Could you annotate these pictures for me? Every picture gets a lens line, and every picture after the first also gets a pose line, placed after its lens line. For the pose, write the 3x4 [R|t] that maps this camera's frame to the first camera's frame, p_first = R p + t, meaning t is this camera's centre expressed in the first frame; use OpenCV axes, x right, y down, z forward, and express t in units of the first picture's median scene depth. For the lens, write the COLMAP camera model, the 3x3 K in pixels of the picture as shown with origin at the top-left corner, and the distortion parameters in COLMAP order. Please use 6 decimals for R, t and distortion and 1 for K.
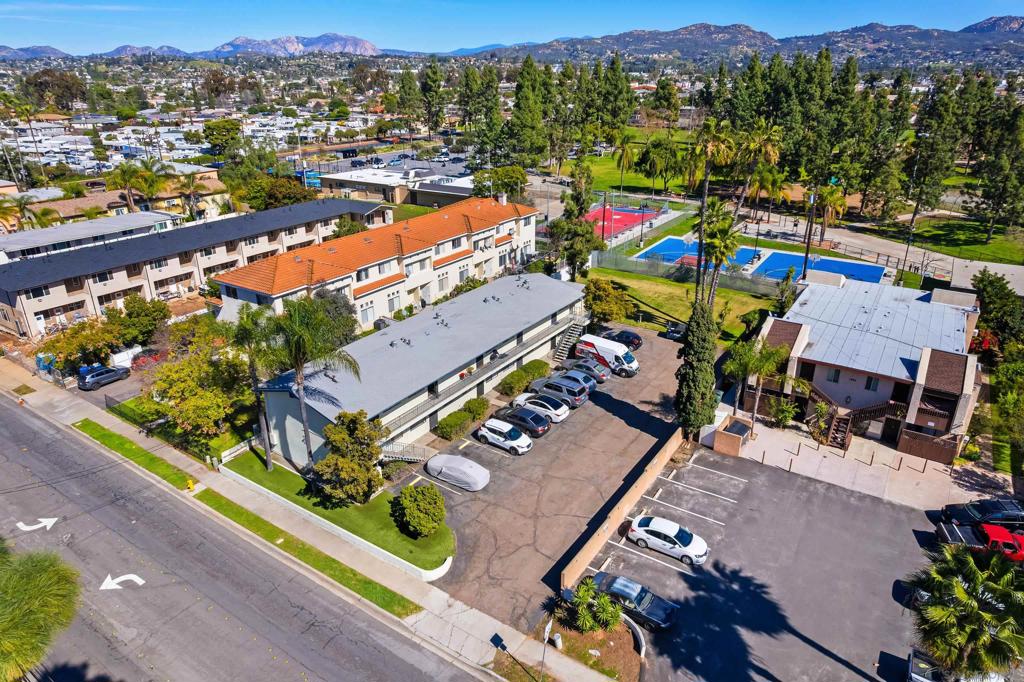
lens RADIAL K [[654.1, 0, 512.0], [0, 654.1, 341.0], [0, 0, 1]] dist [-0.072996, 0.068596]
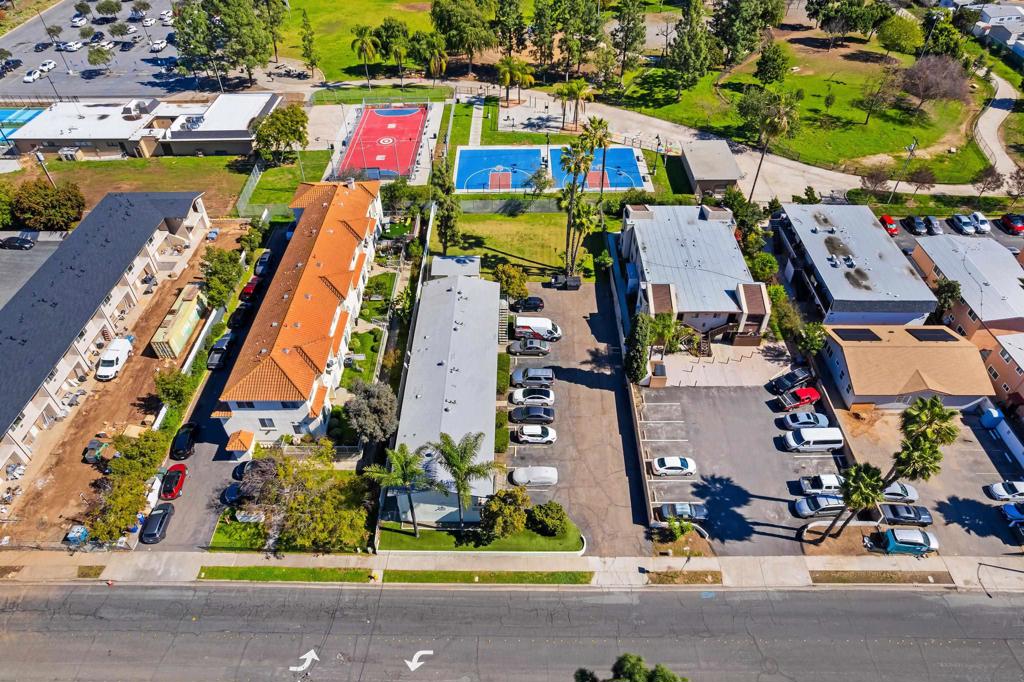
lens RADIAL K [[654.1, 0, 512.0], [0, 654.1, 341.0], [0, 0, 1]] dist [-0.072996, 0.068596]
pose [[0.837040, -0.373772, 0.399574, -0.481791], [0.211674, 0.894645, 0.393452, -0.536465], [-0.504538, -0.244756, 0.827971, -0.111728]]
